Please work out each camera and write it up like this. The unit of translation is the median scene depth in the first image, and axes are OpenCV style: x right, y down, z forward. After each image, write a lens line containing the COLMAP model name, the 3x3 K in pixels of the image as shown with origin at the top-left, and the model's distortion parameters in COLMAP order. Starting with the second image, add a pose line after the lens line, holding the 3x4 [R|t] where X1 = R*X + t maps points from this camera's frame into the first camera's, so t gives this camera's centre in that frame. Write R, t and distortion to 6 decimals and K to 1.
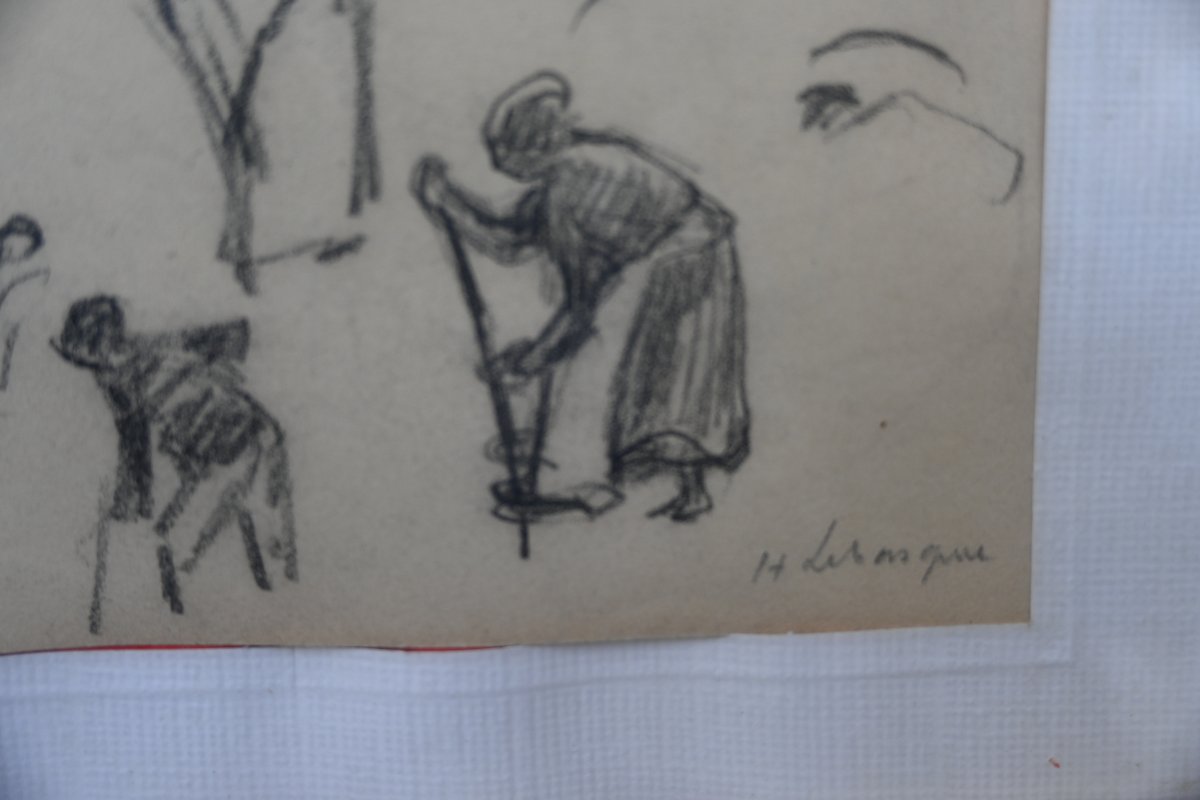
lens RADIAL K [[1774.0, 0, 590.9], [0, 1774.0, 401.7], [0, 0, 1]] dist [-0.000737, 0.000000]
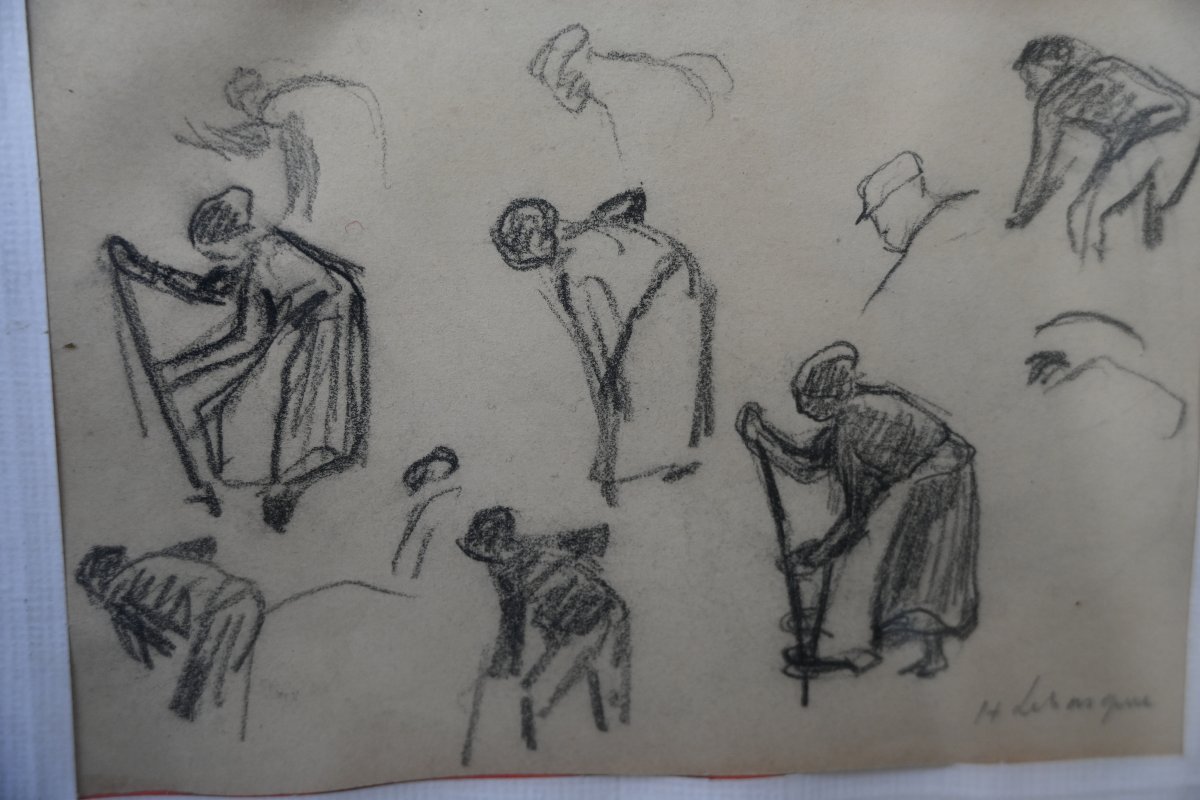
lens RADIAL K [[1774.0, 0, 600.6], [0, 1774.0, 393.6], [0, 0, 1]] dist [-0.000737, 0.000000]
pose [[0.998073, 0.009102, 0.061380, -0.274175], [-0.006174, 0.998841, -0.047724, -0.078812], [-0.061743, 0.047253, 0.996973, -0.298232]]
